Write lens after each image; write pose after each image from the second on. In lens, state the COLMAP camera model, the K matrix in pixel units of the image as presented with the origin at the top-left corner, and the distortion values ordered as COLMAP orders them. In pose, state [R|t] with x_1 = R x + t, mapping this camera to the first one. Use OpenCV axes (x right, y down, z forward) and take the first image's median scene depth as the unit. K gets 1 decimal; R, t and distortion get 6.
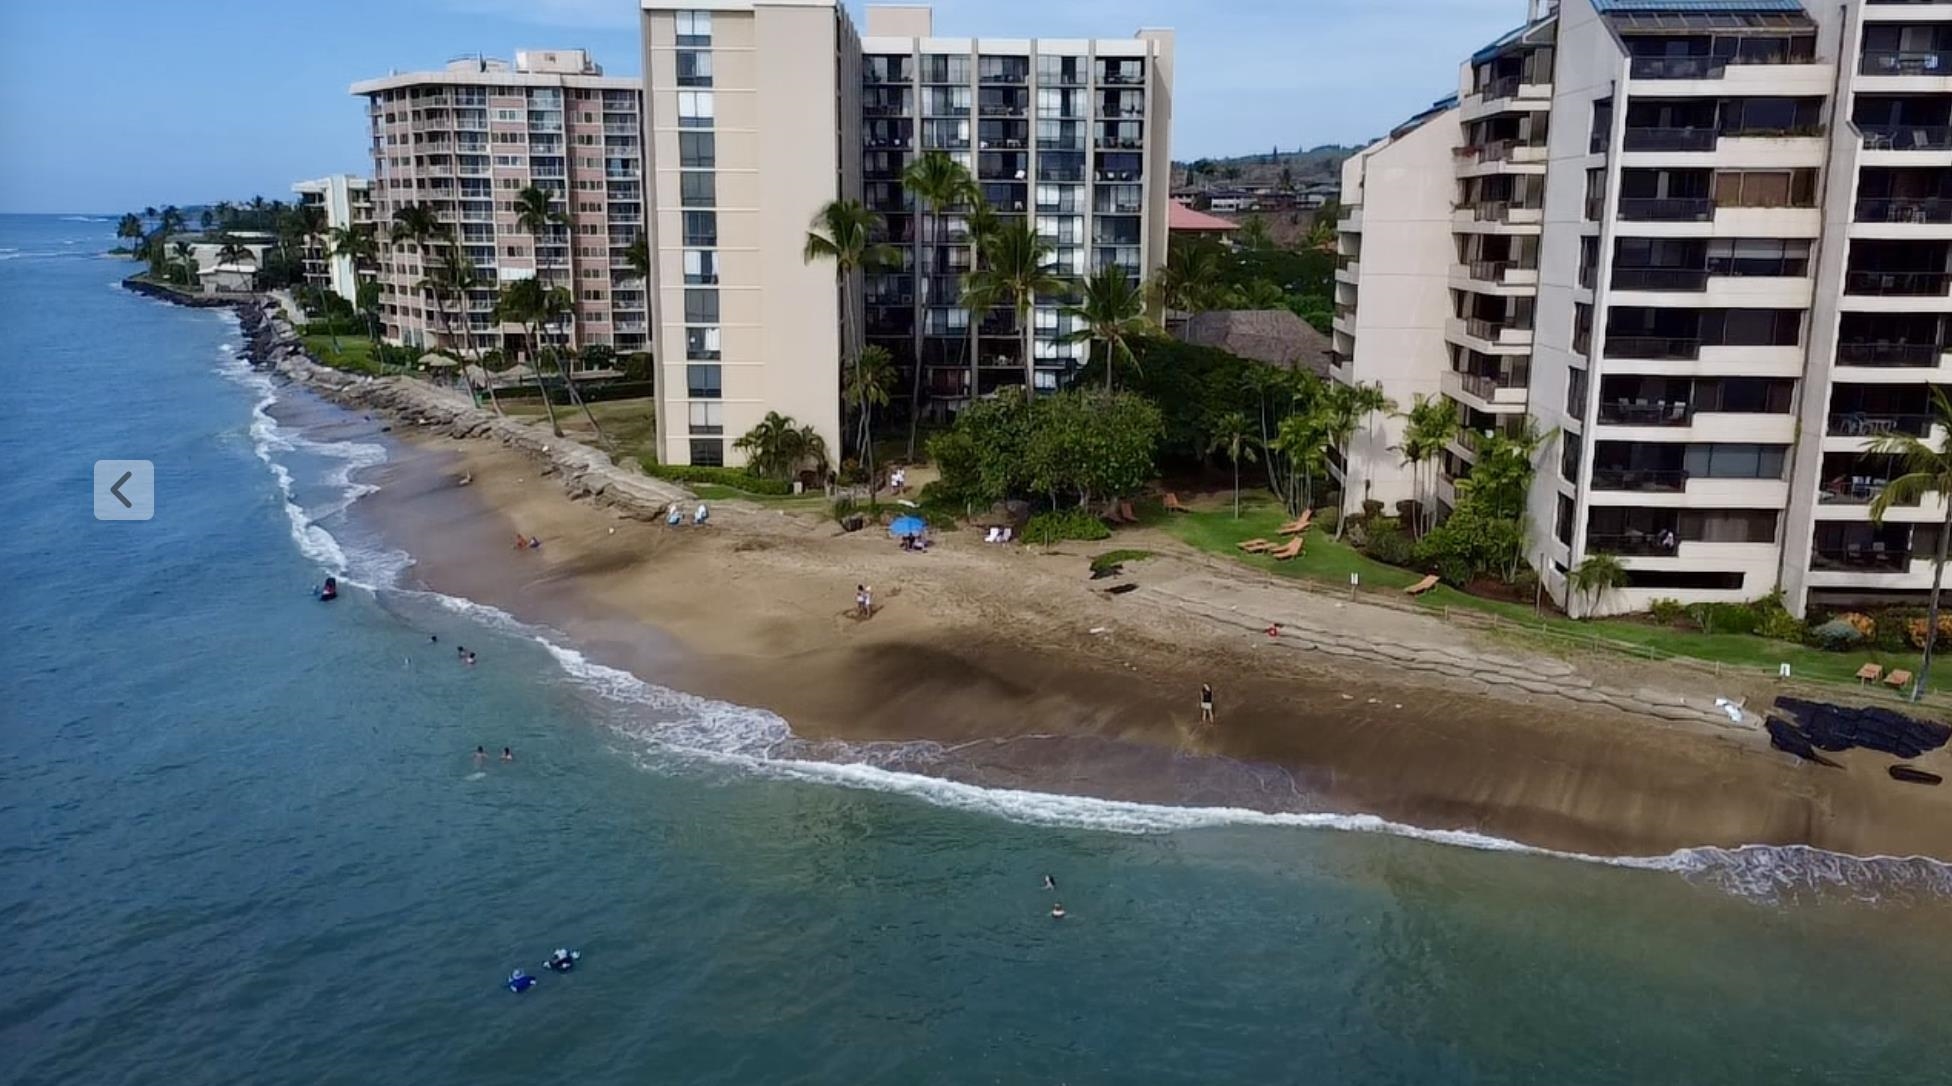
lens RADIAL K [[1502.7, 0, 976.0], [0, 1502.7, 543.0], [0, 0, 1]] dist [-0.001116, 0.000682]
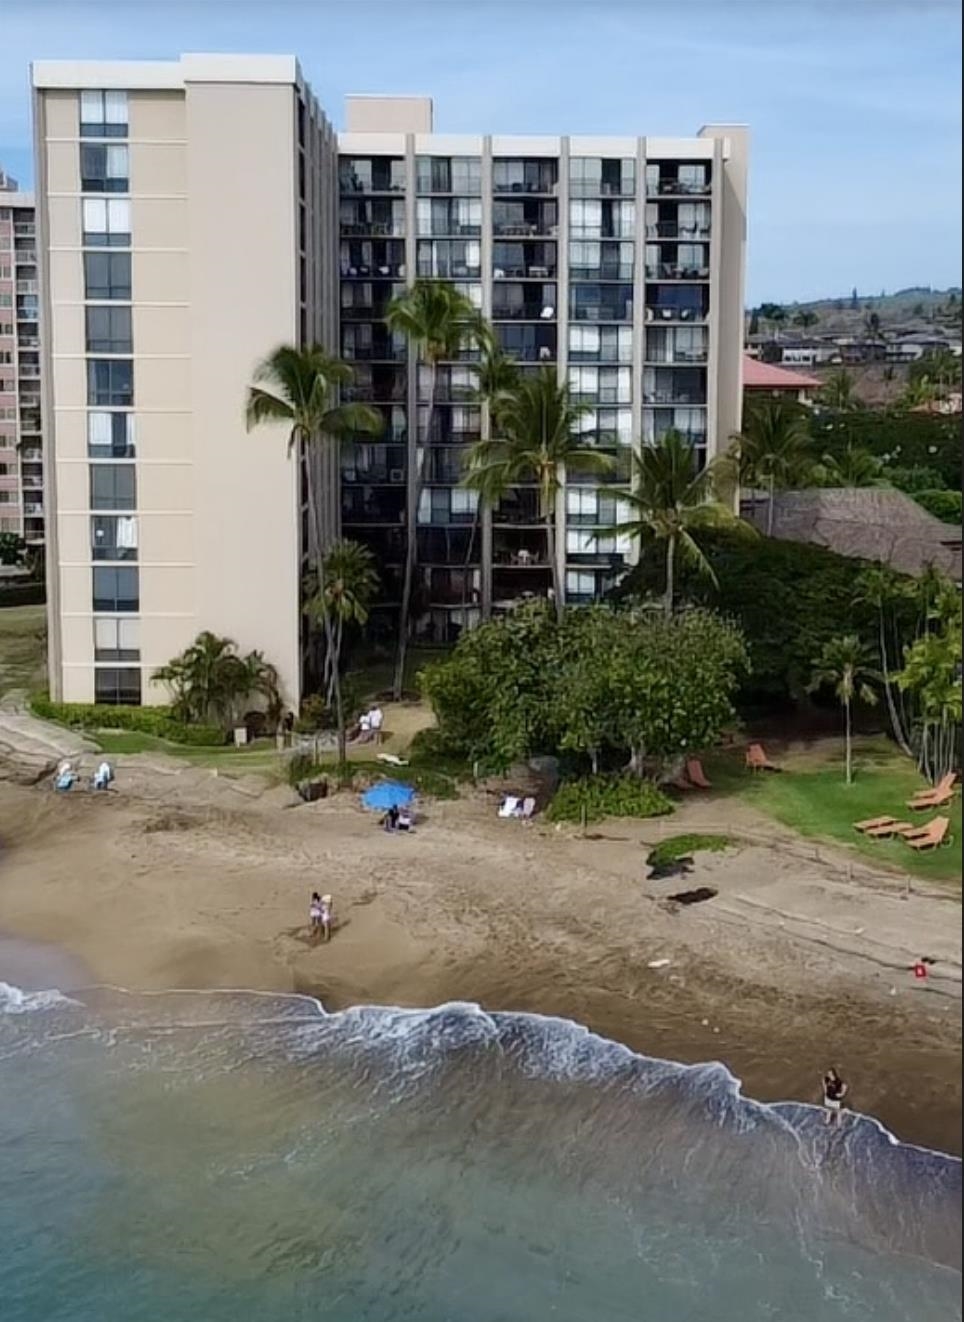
lens RADIAL K [[1826.0, 0, 482.0], [0, 1826.0, 661.0], [0, 0, 1]] dist [-0.002912, -0.023188]
pose [[0.999974, 0.001108, -0.007154, 0.004165], [-0.001511, 0.998395, -0.056609, -0.022848], [0.007079, 0.056618, 0.998371, 0.116846]]
